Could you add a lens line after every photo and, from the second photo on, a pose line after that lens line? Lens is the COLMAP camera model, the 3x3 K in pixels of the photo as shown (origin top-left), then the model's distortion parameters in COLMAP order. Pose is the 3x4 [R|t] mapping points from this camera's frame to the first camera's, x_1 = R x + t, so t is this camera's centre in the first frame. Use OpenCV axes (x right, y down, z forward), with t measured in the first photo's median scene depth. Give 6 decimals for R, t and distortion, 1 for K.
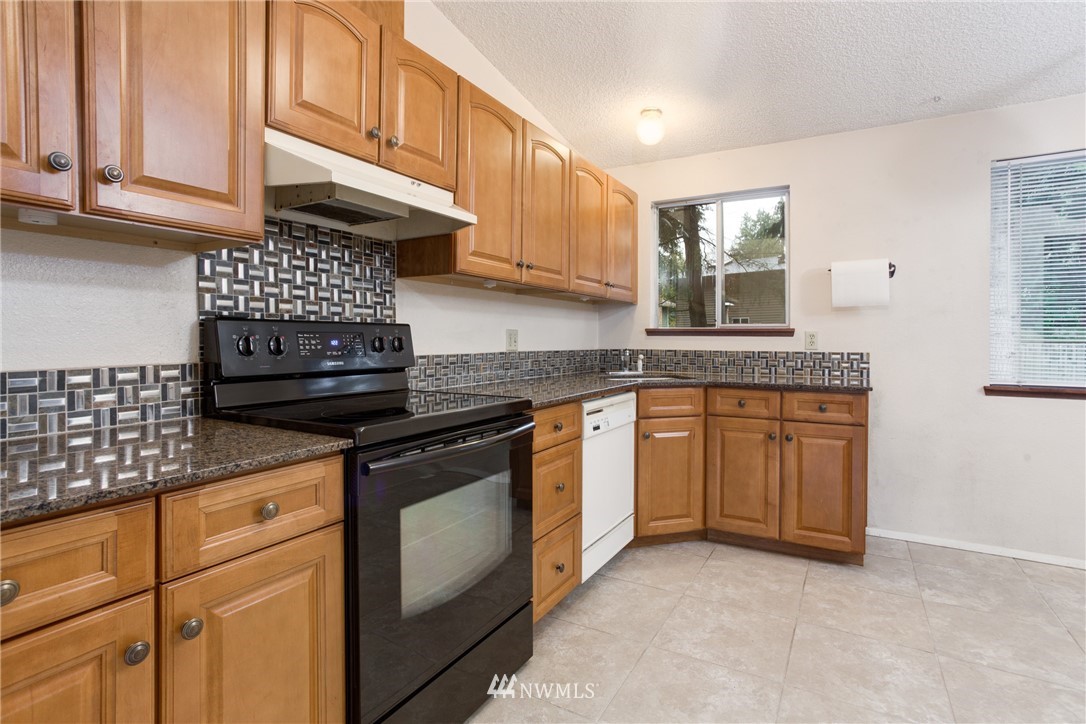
lens RADIAL K [[539.3, 0, 543.2], [0, 539.3, 337.2], [0, 0, 1]] dist [-0.055311, 0.028367]
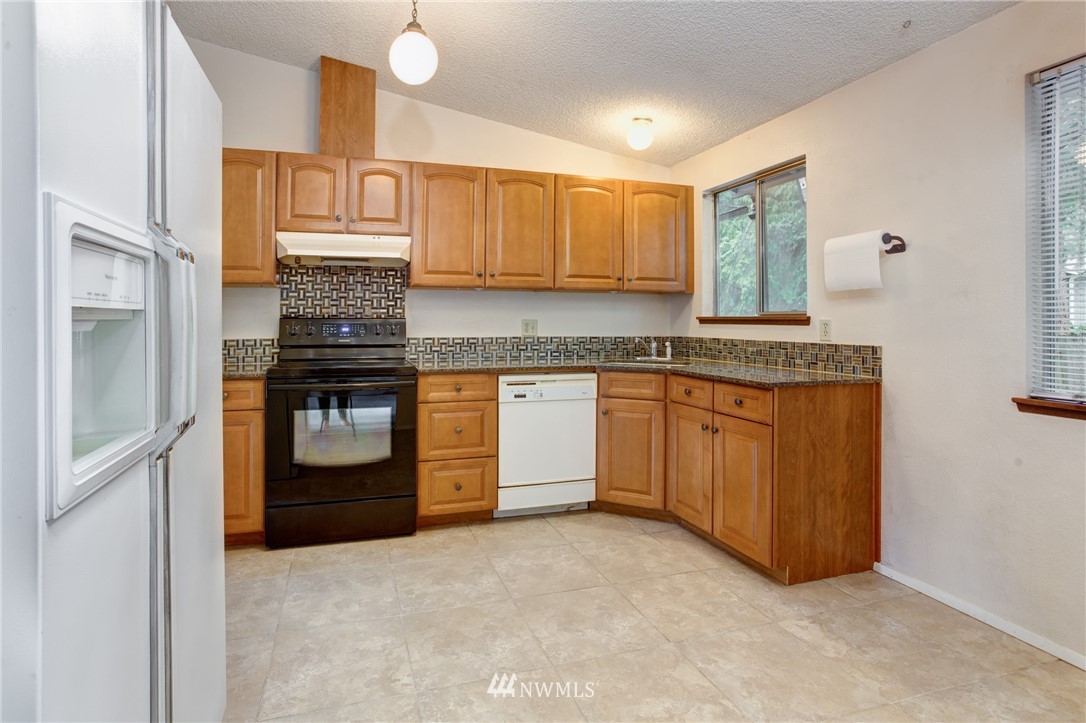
lens RADIAL K [[570.3, 0, 540.1], [0, 570.3, 304.5], [0, 0, 1]] dist [-0.045417, 0.025029]
pose [[0.731201, -0.020244, -0.681861, 1.107593], [0.002650, 0.999636, -0.026836, -0.016463], [0.682156, 0.017816, 0.730989, 0.021747]]
